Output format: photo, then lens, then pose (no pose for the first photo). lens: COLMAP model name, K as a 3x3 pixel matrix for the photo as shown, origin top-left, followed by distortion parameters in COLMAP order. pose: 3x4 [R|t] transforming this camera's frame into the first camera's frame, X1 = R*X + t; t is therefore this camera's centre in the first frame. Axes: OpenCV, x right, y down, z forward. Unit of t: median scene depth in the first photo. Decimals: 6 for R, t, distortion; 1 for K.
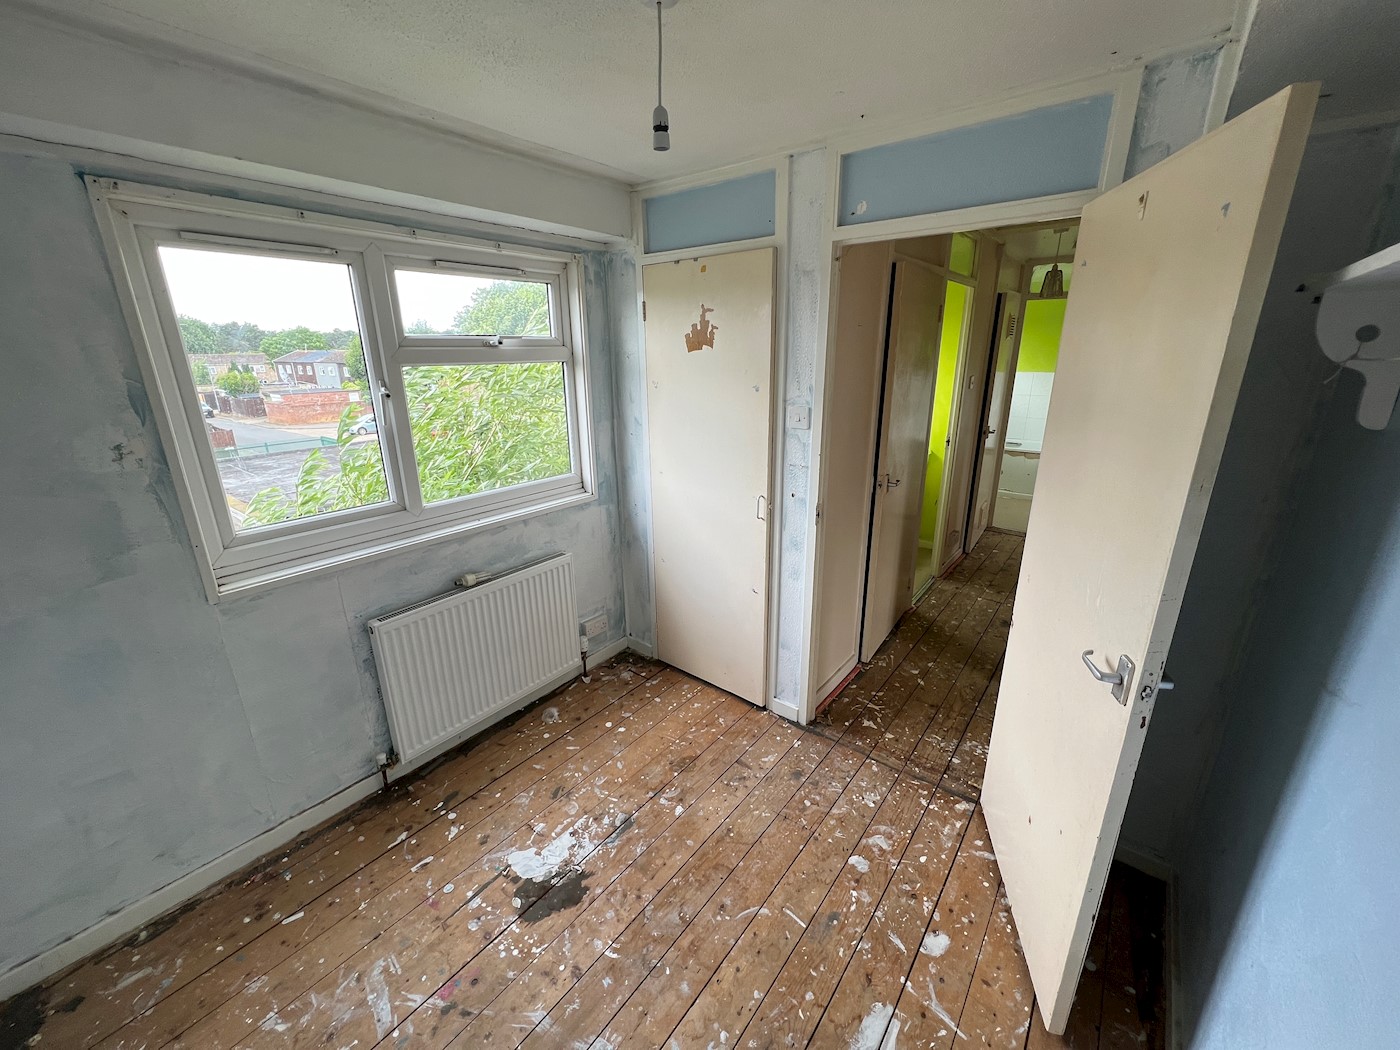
lens RADIAL K [[558.9, 0, 700.1], [0, 558.9, 514.6], [0, 0, 1]] dist [-0.001315, 0.000325]
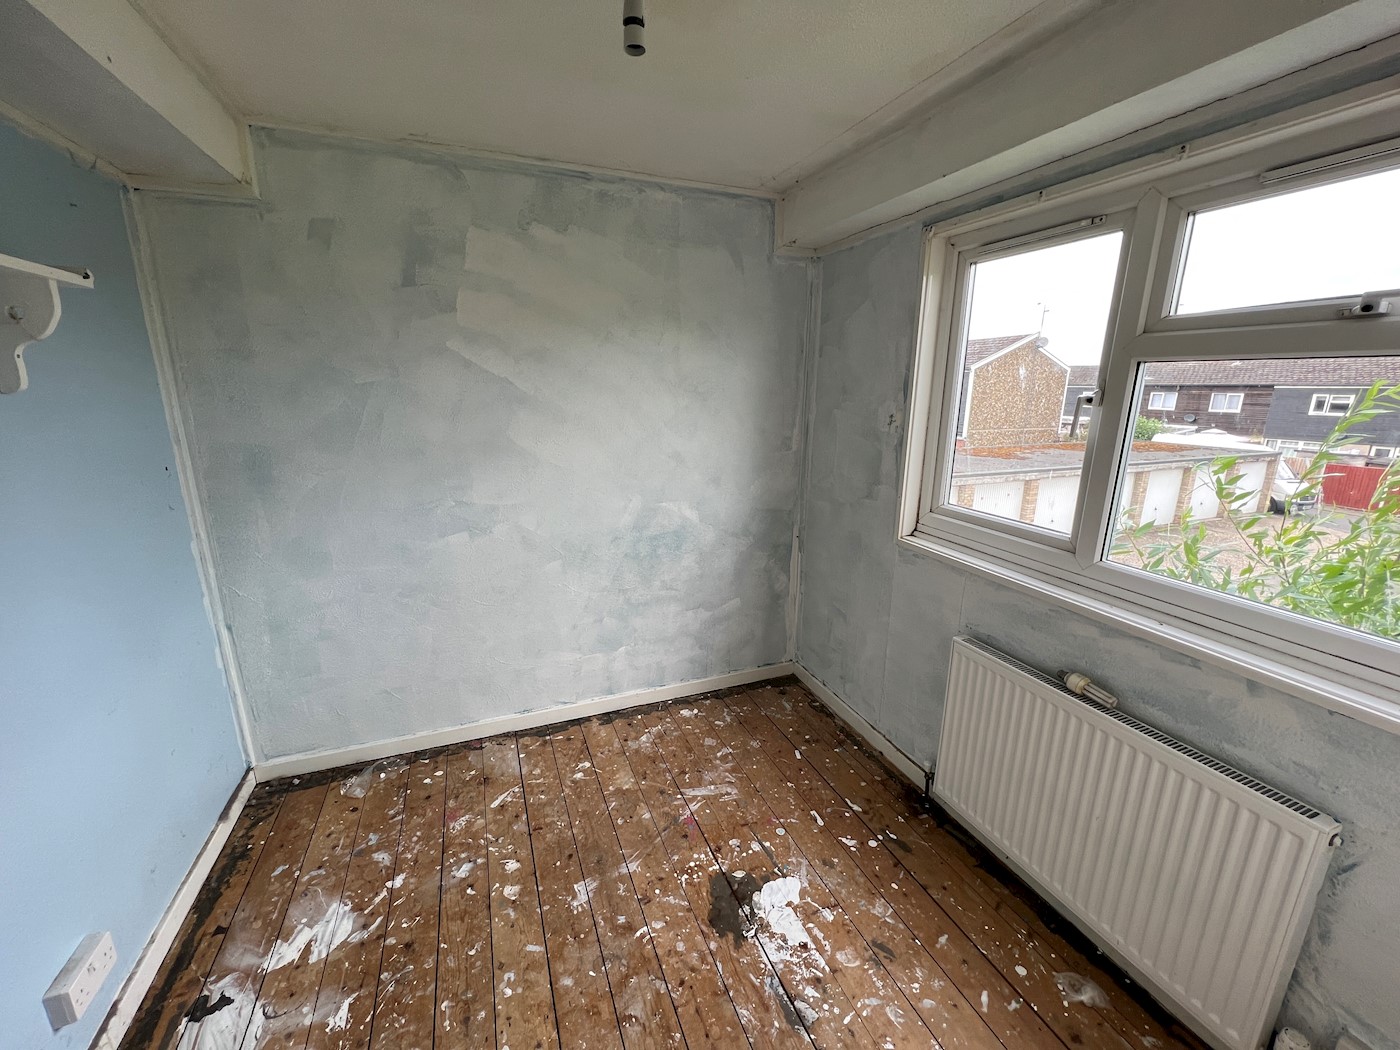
lens RADIAL K [[558.9, 0, 690.3], [0, 558.9, 516.8], [0, 0, 1]] dist [-0.001315, 0.000325]
pose [[-0.506385, 0.208515, -0.836717, 0.396560], [-0.246861, 0.894657, 0.372355, -0.230776], [0.826217, 0.395108, -0.401567, 0.966244]]
